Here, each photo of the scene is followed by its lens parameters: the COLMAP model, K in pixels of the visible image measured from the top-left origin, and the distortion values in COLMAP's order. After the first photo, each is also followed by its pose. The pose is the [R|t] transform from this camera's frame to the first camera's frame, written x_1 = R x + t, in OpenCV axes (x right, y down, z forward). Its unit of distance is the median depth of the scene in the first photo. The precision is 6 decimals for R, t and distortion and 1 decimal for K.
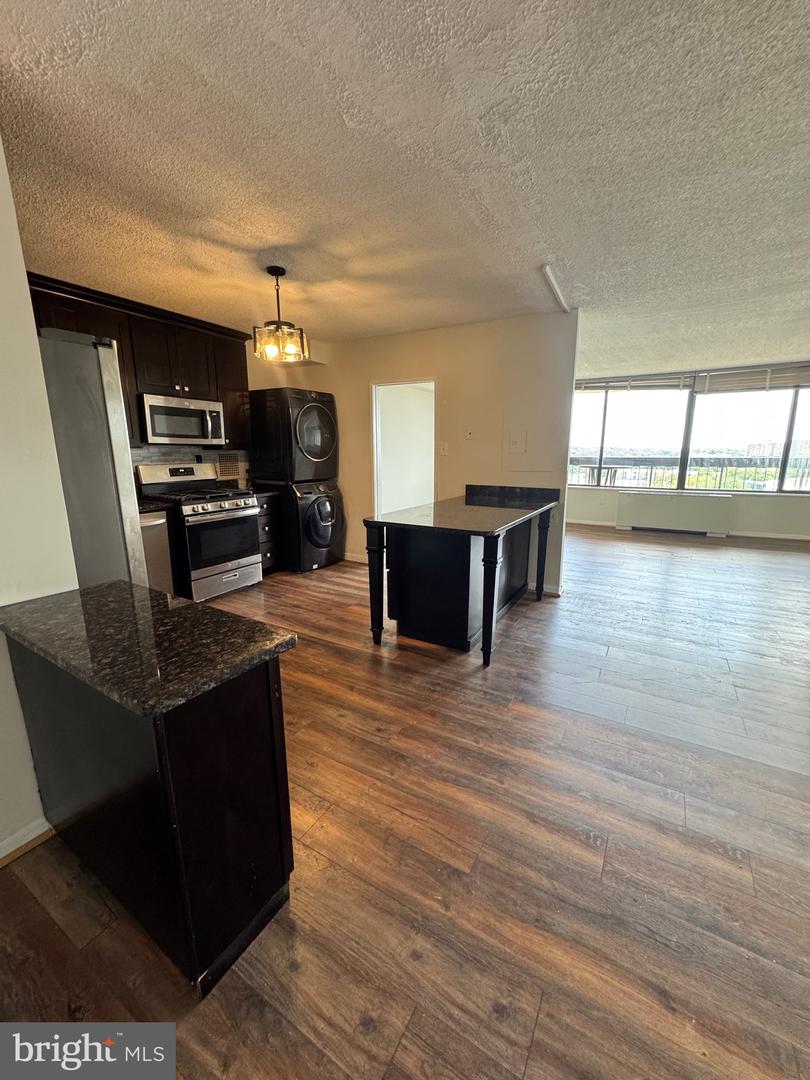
lens RADIAL K [[433.0, 0, 404.7], [0, 433.0, 538.7], [0, 0, 1]] dist [-0.000052, -0.000008]
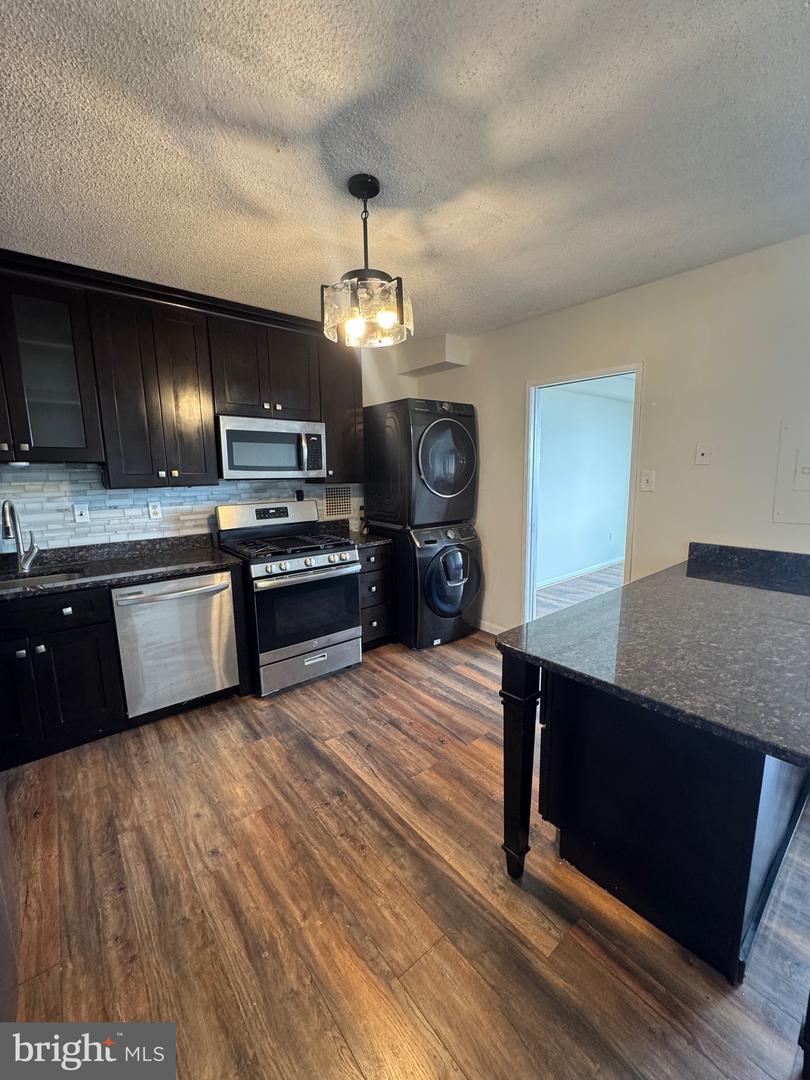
lens RADIAL K [[433.0, 0, 407.0], [0, 433.0, 539.9], [0, 0, 1]] dist [-0.000052, -0.000008]
pose [[0.941205, 0.040994, -0.335339, -0.021803], [-0.055203, 0.997932, -0.032945, -0.093555], [0.333295, 0.049519, 0.941521, 0.347086]]
